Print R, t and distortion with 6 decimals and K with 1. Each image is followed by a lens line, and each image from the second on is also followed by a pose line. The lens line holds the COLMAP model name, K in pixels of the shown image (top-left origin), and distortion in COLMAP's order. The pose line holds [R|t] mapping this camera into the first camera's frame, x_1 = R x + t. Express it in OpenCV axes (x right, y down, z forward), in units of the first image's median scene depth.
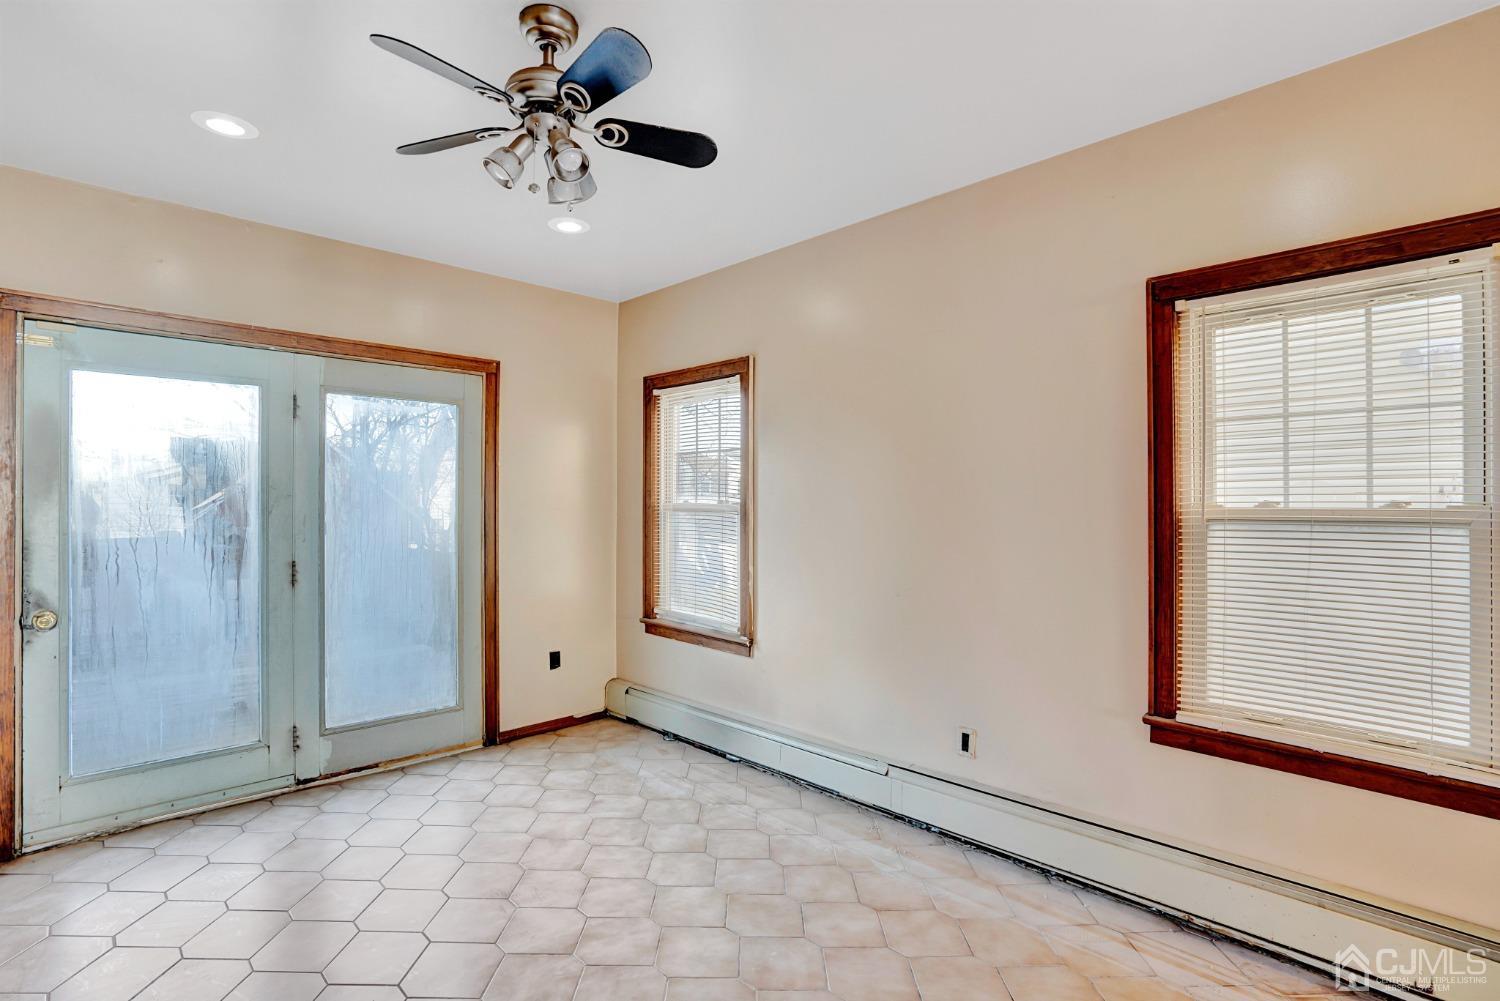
lens RADIAL K [[723.1, 0, 766.0], [0, 723.1, 504.8], [0, 0, 1]] dist [-0.054038, 0.019909]
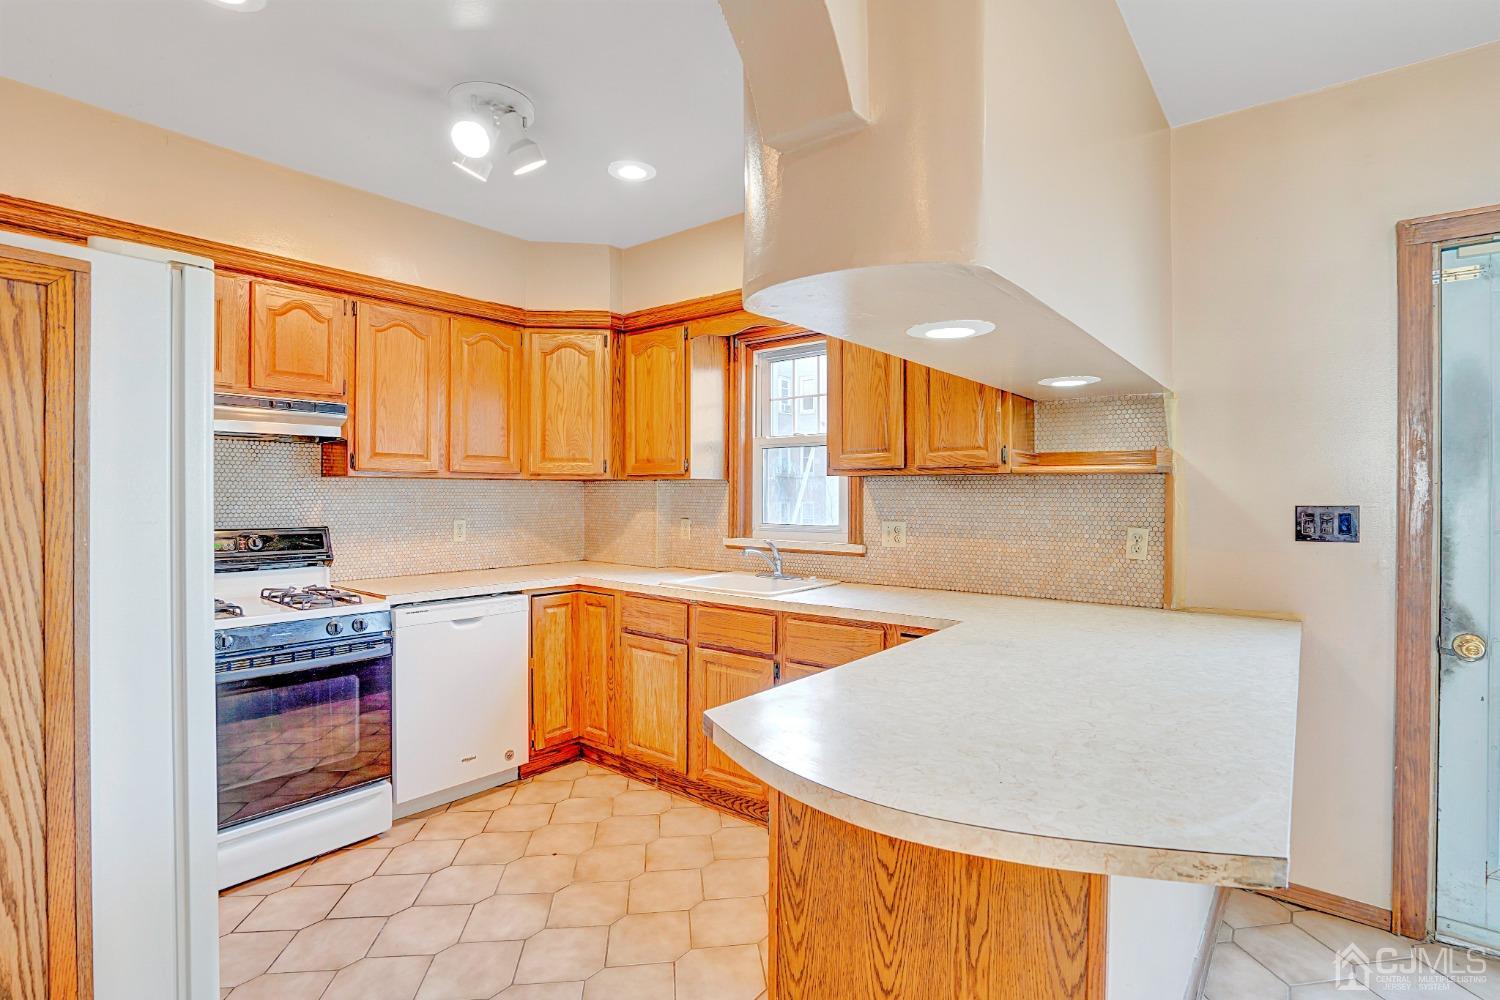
lens RADIAL K [[723.1, 0, 750.3], [0, 723.1, 498.6], [0, 0, 1]] dist [-0.054038, 0.019909]
pose [[0.109073, 0.002685, -0.994030, -0.368403], [0.001246, 0.999995, 0.002837, 0.003987], [0.994033, -0.001548, 0.109069, 0.150299]]
